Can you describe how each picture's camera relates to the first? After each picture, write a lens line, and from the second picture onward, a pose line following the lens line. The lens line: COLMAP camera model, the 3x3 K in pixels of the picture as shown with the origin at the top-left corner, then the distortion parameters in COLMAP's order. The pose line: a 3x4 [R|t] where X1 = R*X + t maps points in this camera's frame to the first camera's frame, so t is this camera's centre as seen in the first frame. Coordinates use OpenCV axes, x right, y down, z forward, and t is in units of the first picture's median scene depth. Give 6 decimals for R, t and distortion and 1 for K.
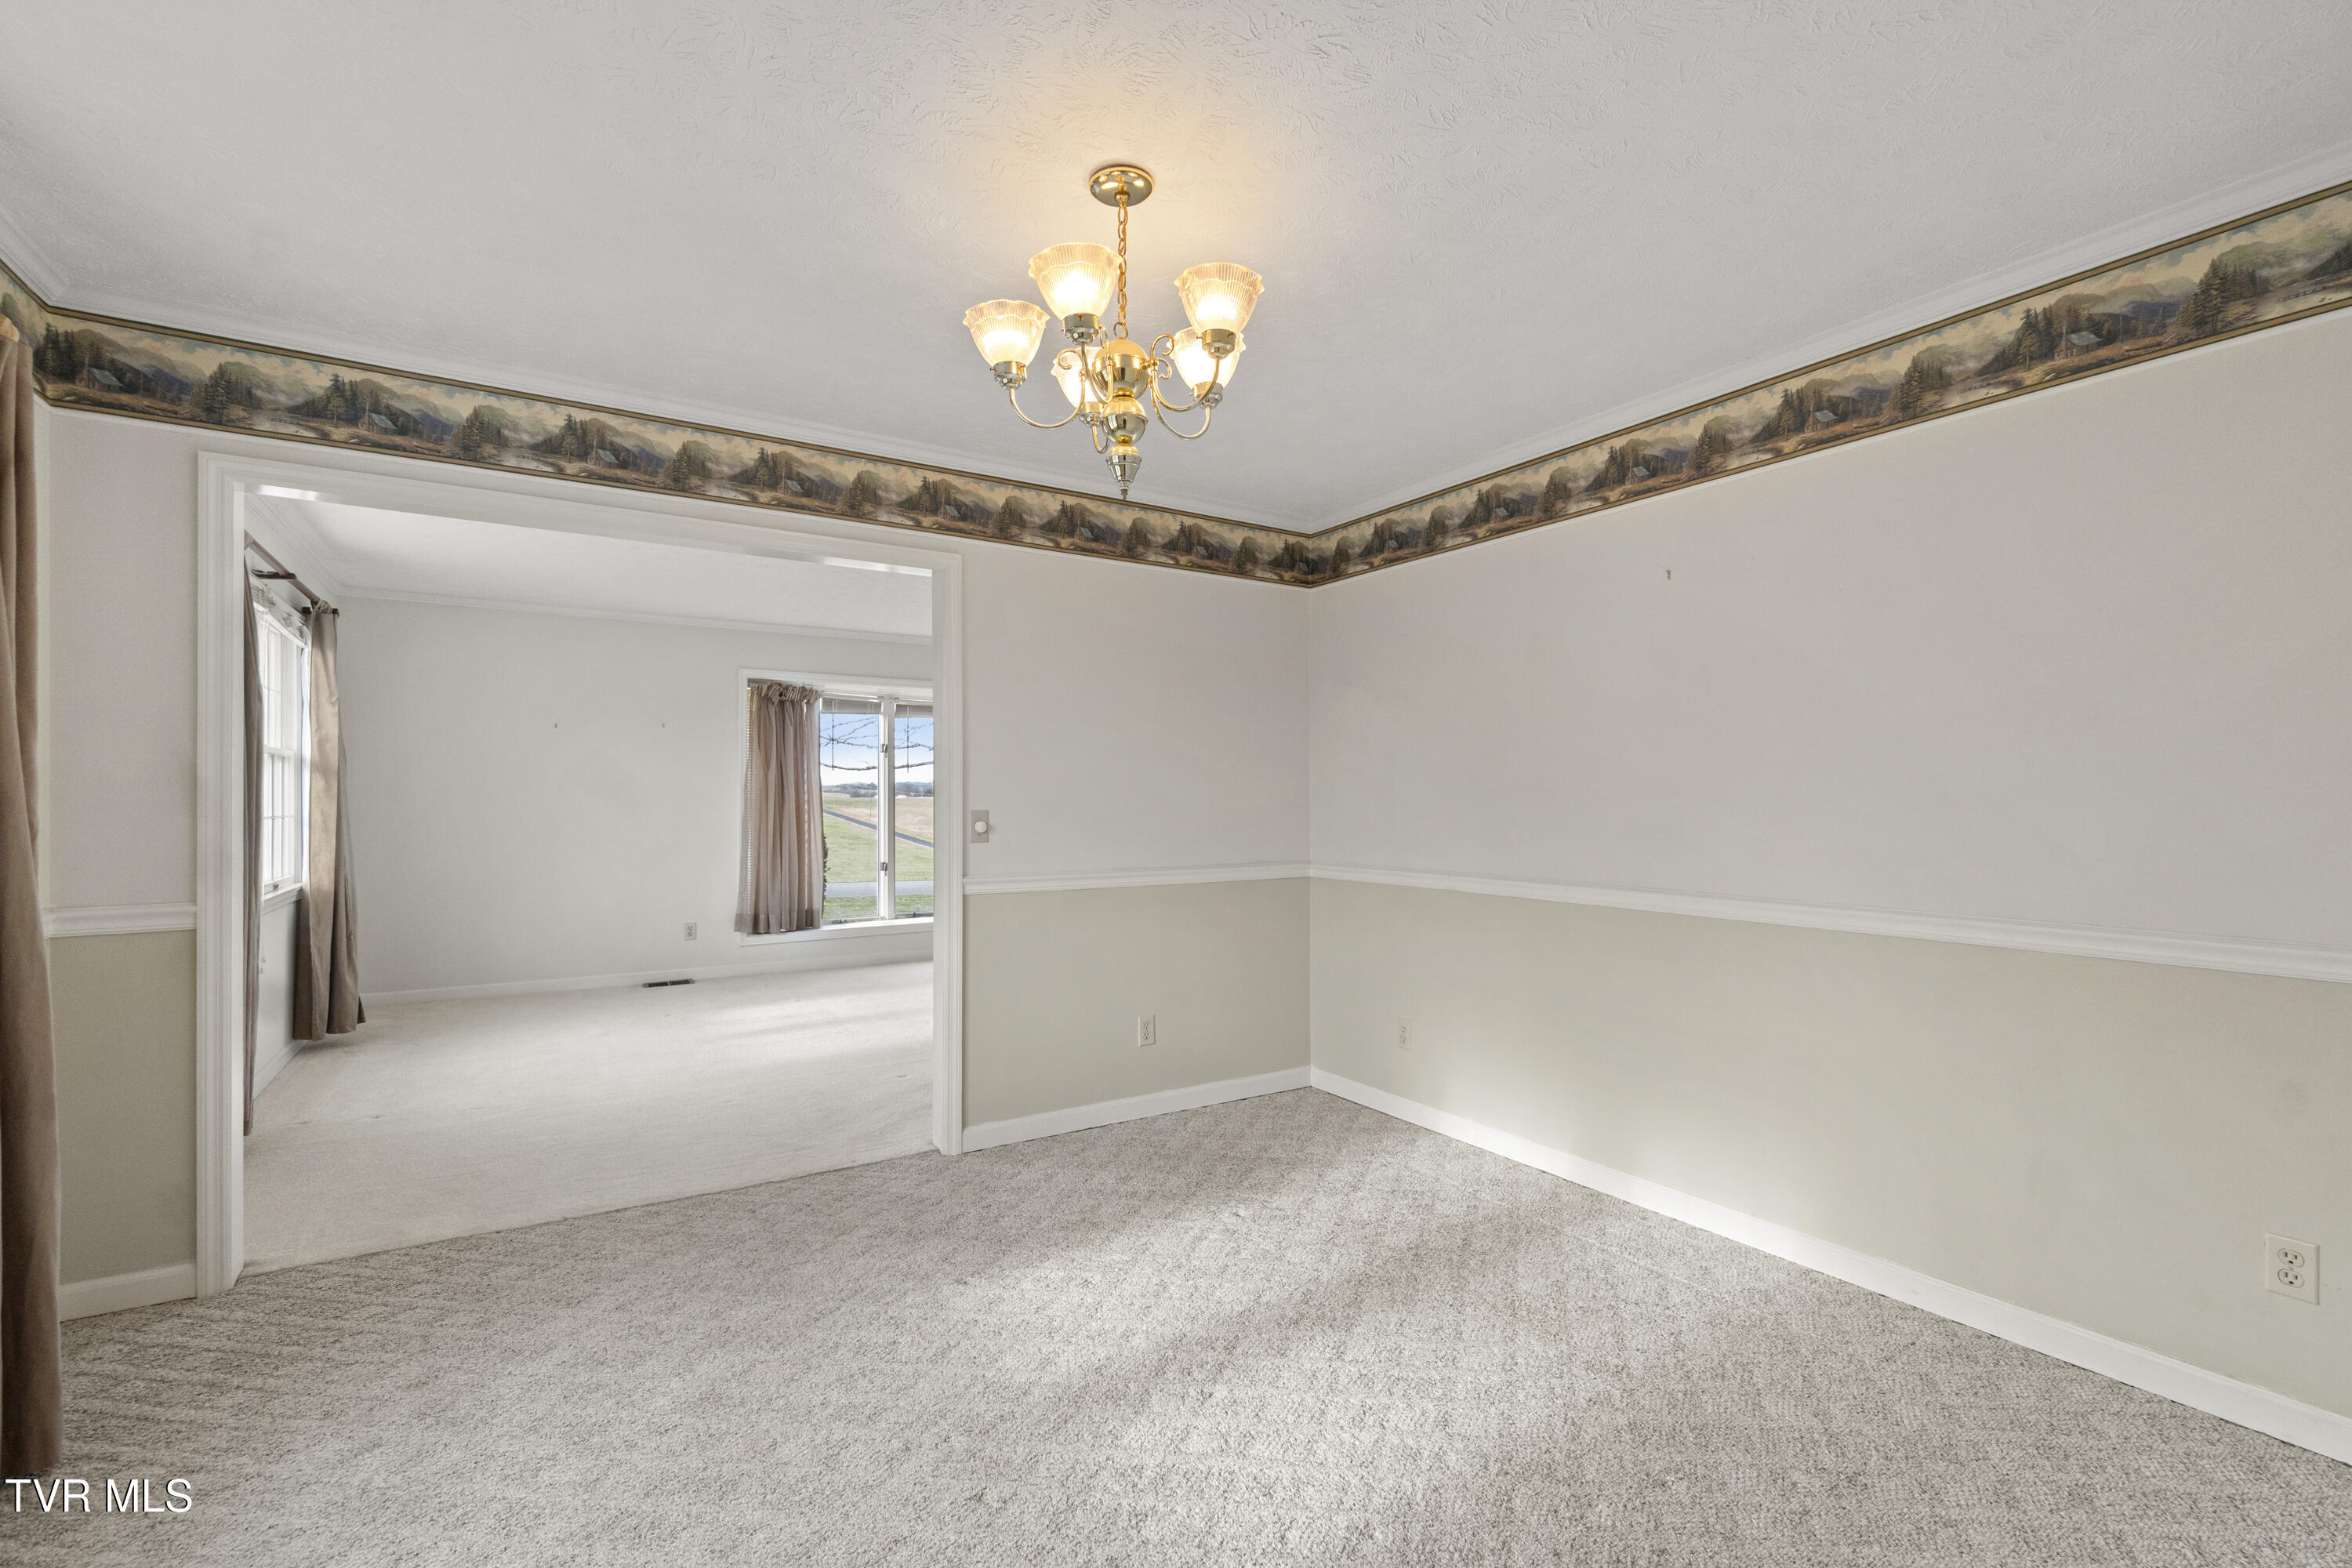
lens RADIAL K [[1022.4, 0, 1173.2], [0, 1022.4, 784.0], [0, 0, 1]] dist [-0.003644, 0.000055]
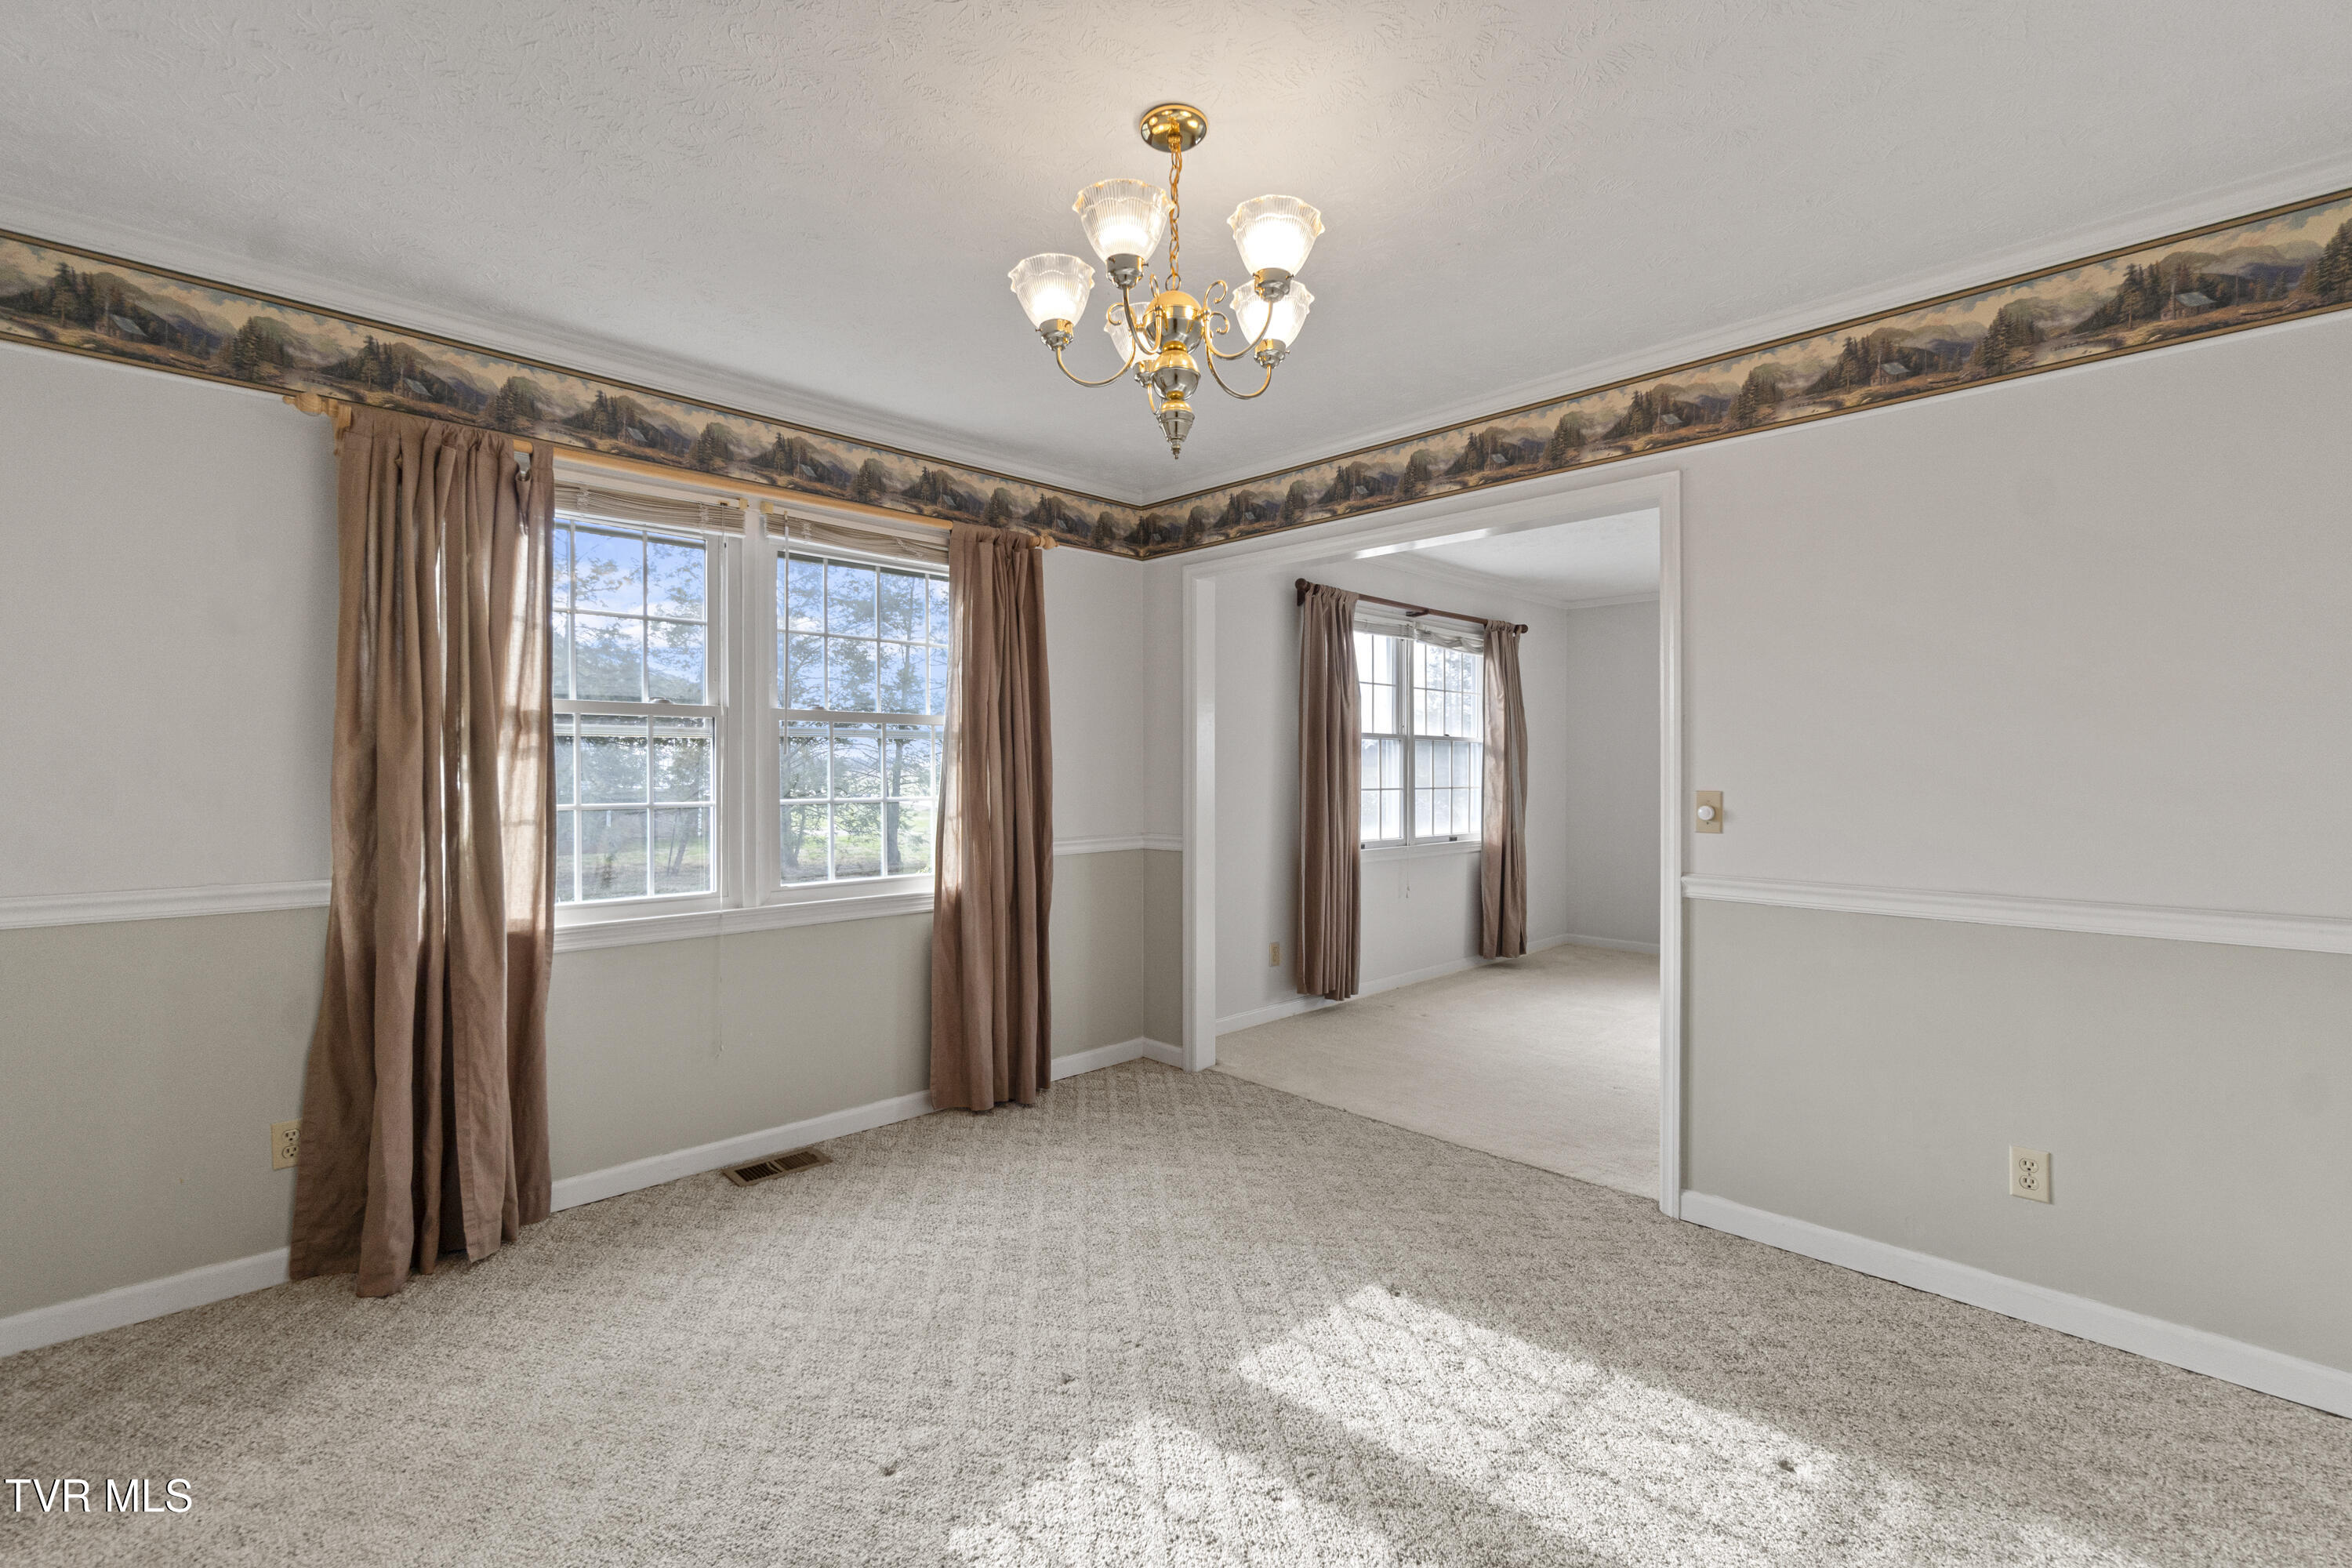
lens RADIAL K [[1035.0, 0, 1176.2], [0, 1035.0, 766.1], [0, 0, 1]] dist [-0.000627, 0.000546]
pose [[0.212540, -0.004096, -0.977144, 0.602984], [0.011930, 0.999928, -0.001597, 0.003795], [0.977080, -0.011318, 0.212574, 0.535696]]
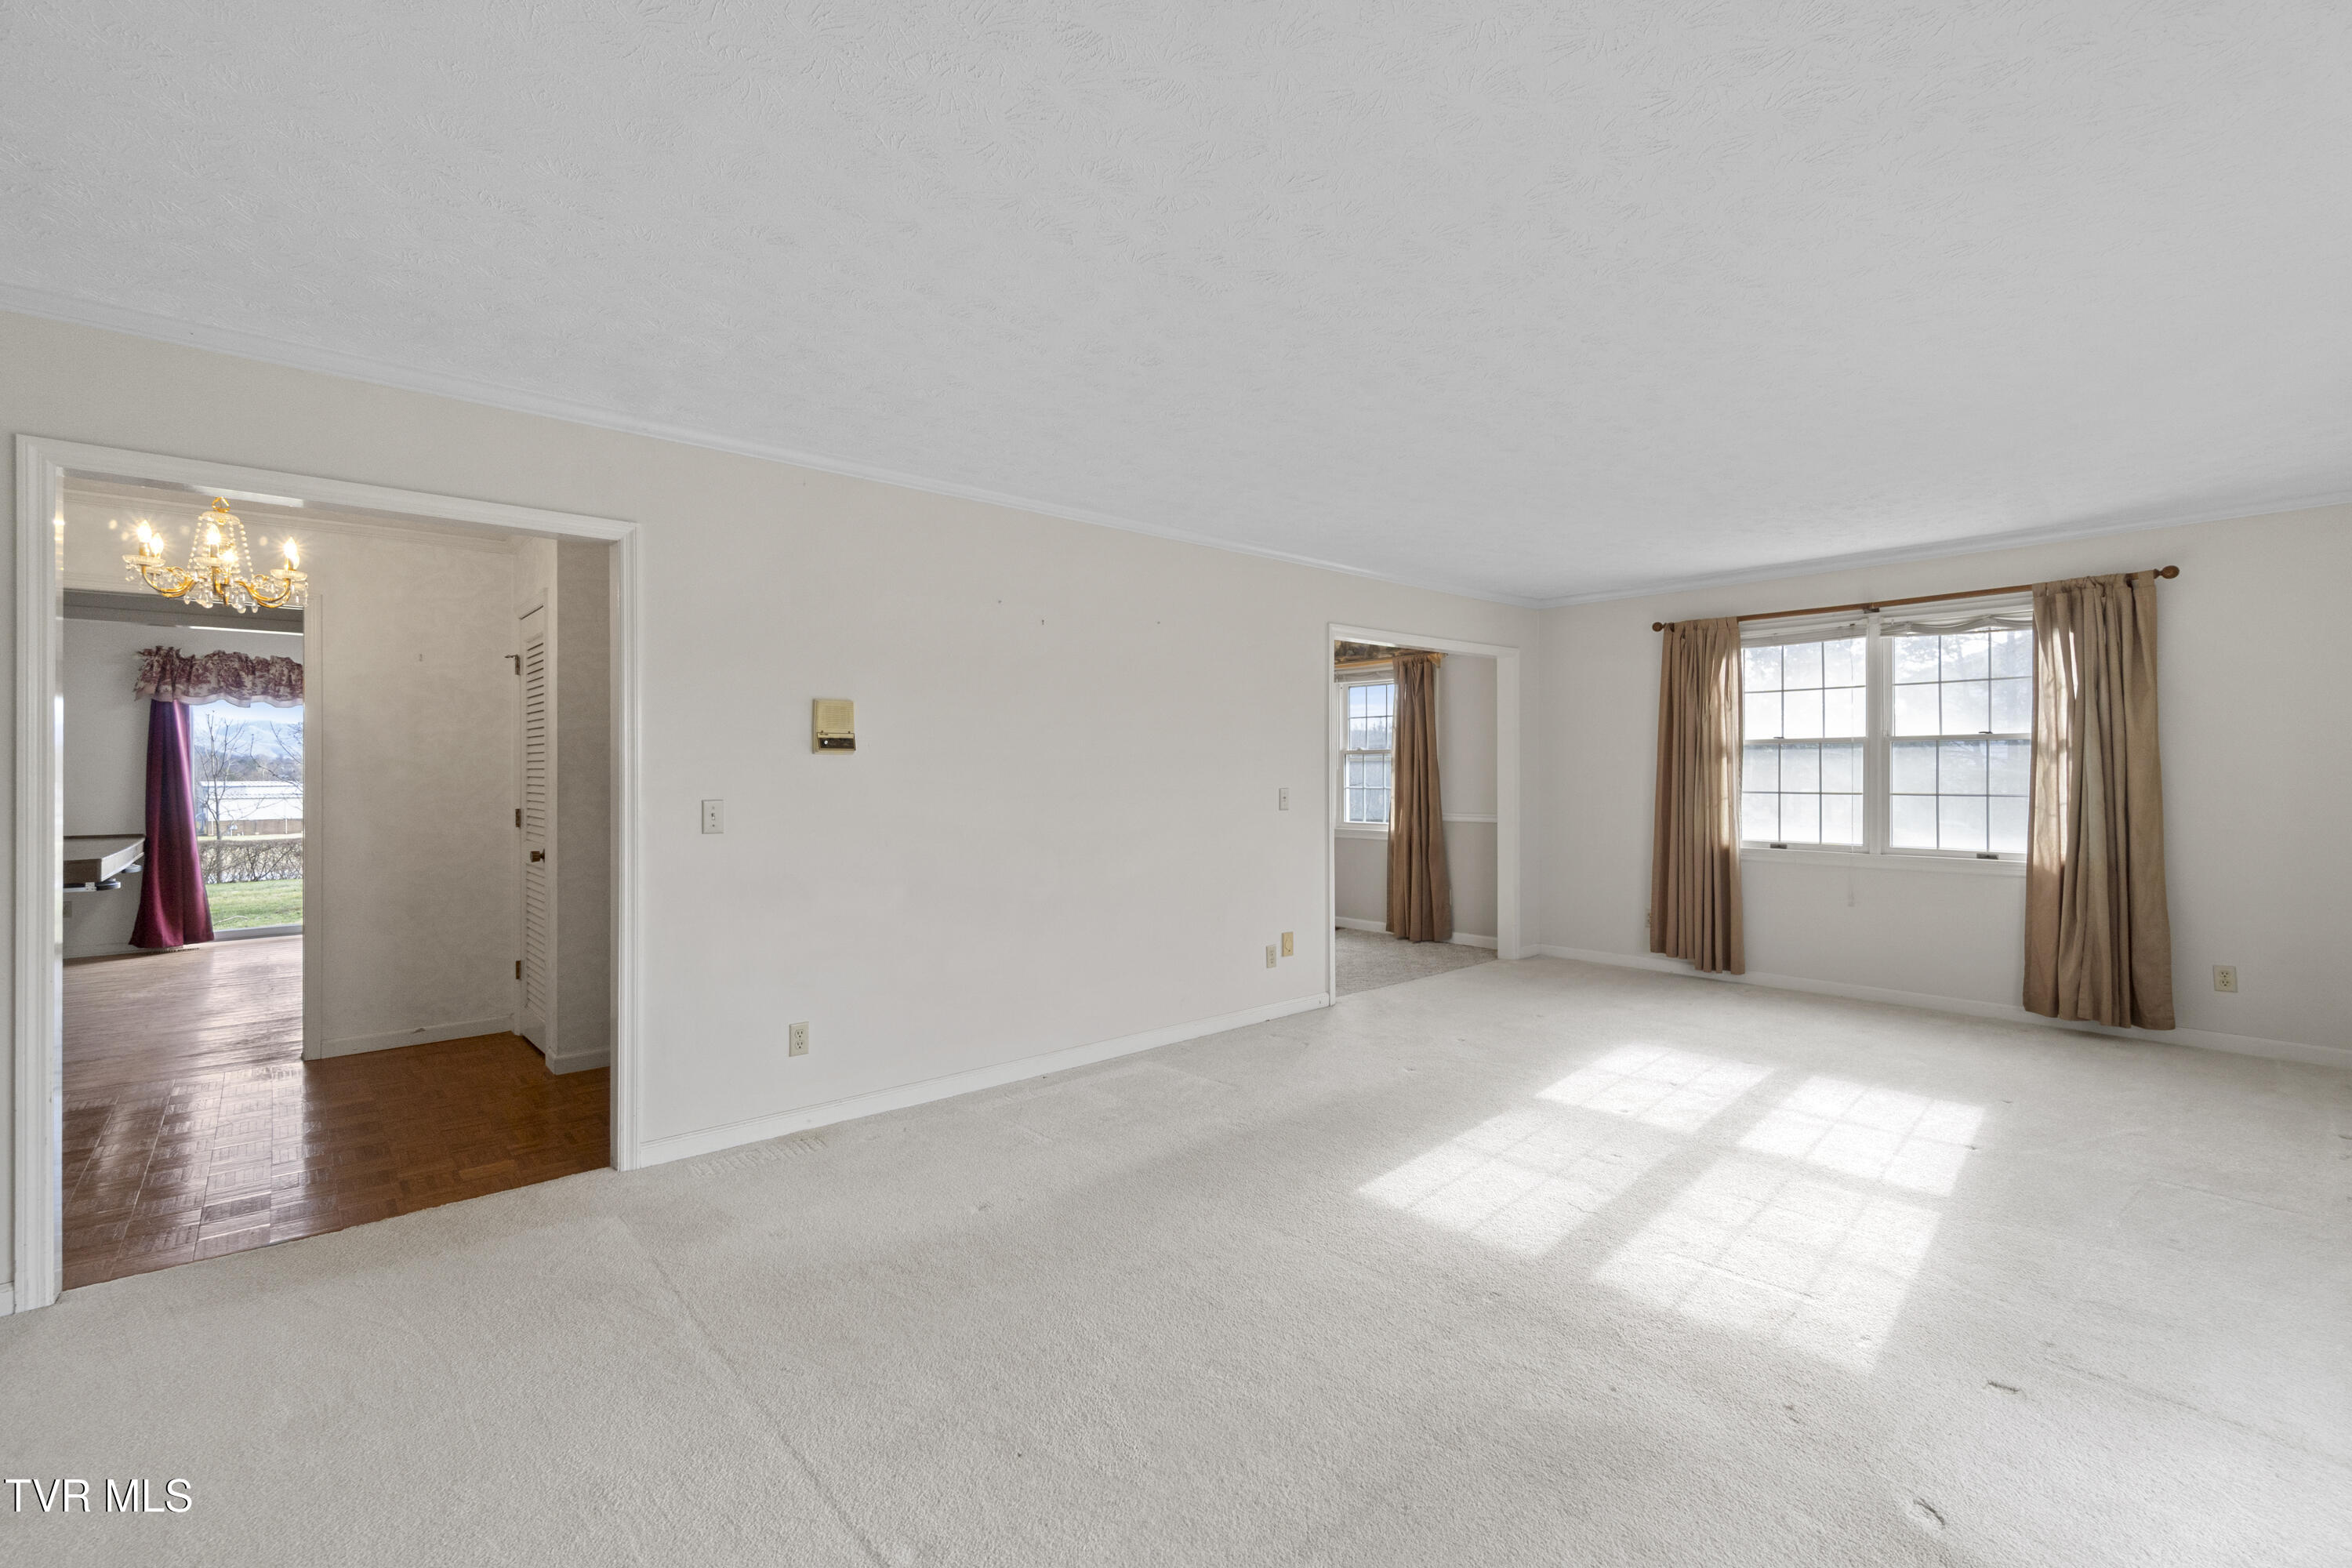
lens RADIAL K [[1008.1, 0, 1188.1], [0, 1008.1, 777.9], [0, 0, 1]] dist [0.010600, 0.000026]
pose [[-0.984250, 0.000119, -0.176781, 0.310107], [0.001722, 0.999959, -0.008914, 0.034092], [0.176773, -0.009078, -0.984210, 3.000001]]
